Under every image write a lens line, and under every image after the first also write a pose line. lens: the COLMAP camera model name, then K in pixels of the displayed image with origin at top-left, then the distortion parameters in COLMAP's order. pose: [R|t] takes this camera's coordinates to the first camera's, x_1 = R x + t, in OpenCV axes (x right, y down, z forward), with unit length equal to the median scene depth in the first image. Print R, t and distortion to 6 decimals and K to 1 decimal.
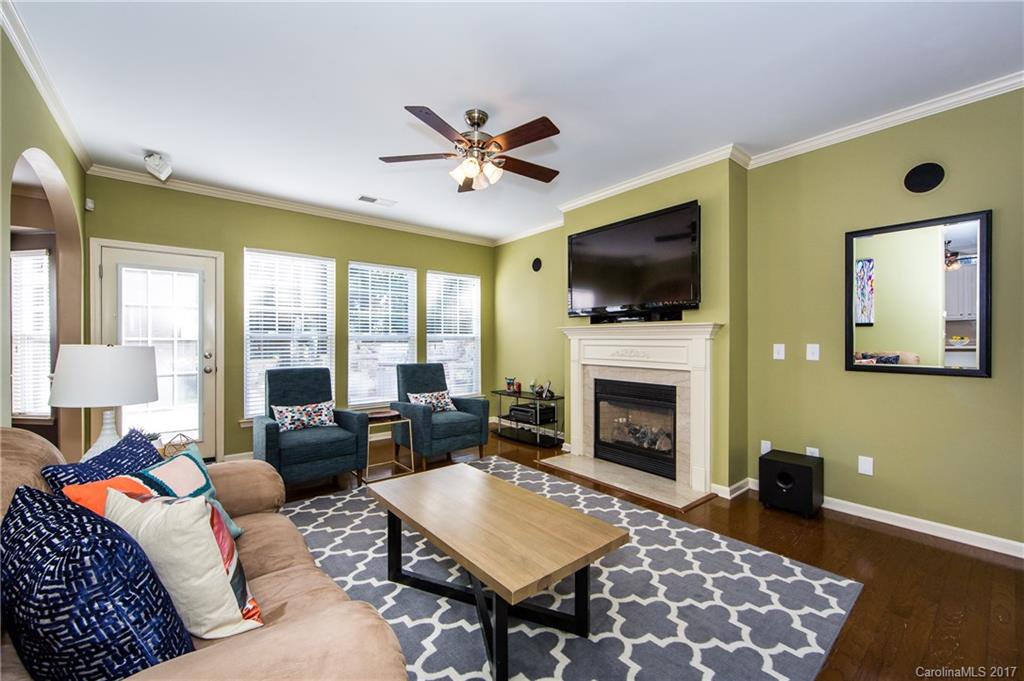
lens RADIAL K [[410.1, 0, 515.6], [0, 410.1, 342.6], [0, 0, 1]] dist [0.000557, -0.000203]
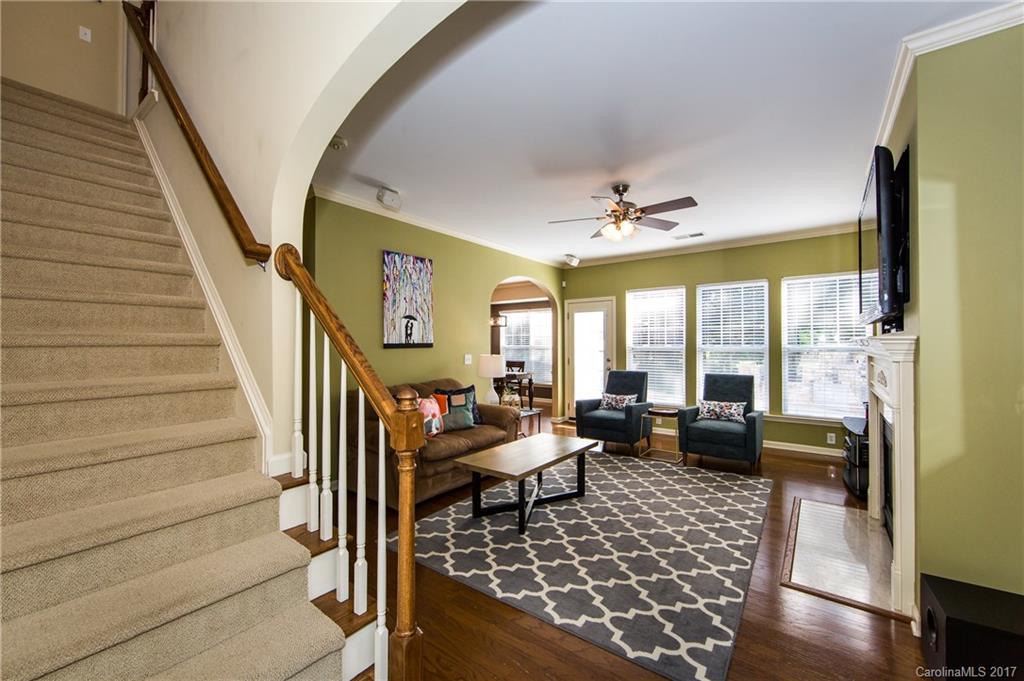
lens RADIAL K [[410.1, 0, 511.9], [0, 410.1, 341.1], [0, 0, 1]] dist [0.000557, -0.000203]
pose [[0.223923, -0.007815, -0.974576, 0.889251], [-0.000569, 0.999967, -0.008149, -0.033398], [0.974607, 0.002379, 0.223911, 0.277320]]
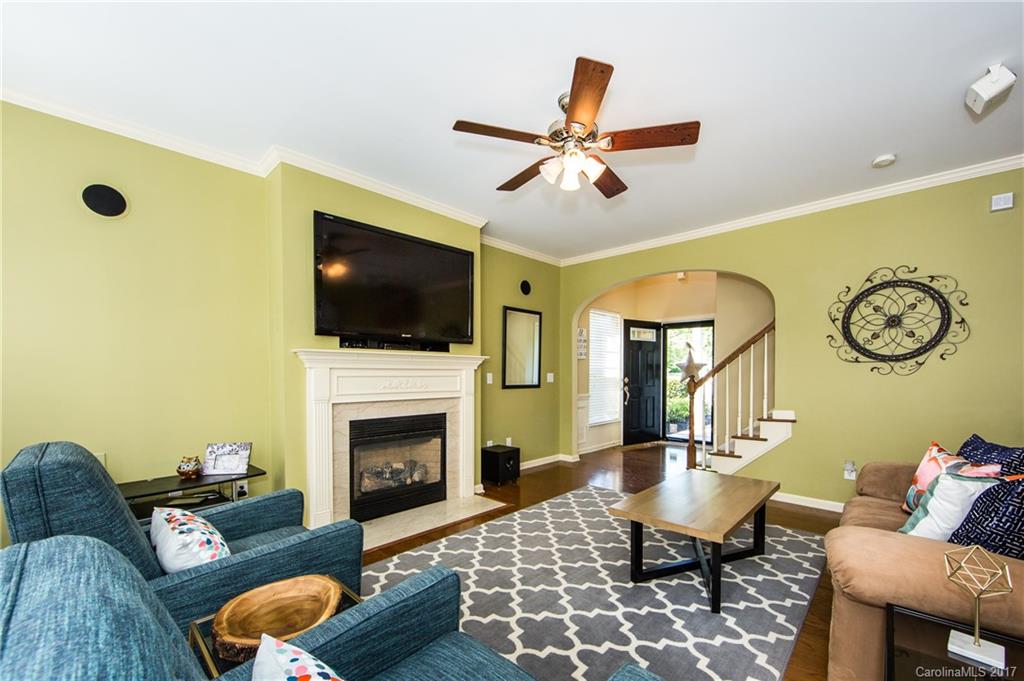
lens RADIAL K [[410.1, 0, 552.9], [0, 410.1, 373.3], [0, 0, 1]] dist [0.000557, -0.000203]
pose [[-0.163528, -0.006921, 0.986514, -0.739849], [-0.000853, 0.999976, 0.006875, -0.005826], [-0.986538, 0.000283, -0.163530, 0.920370]]
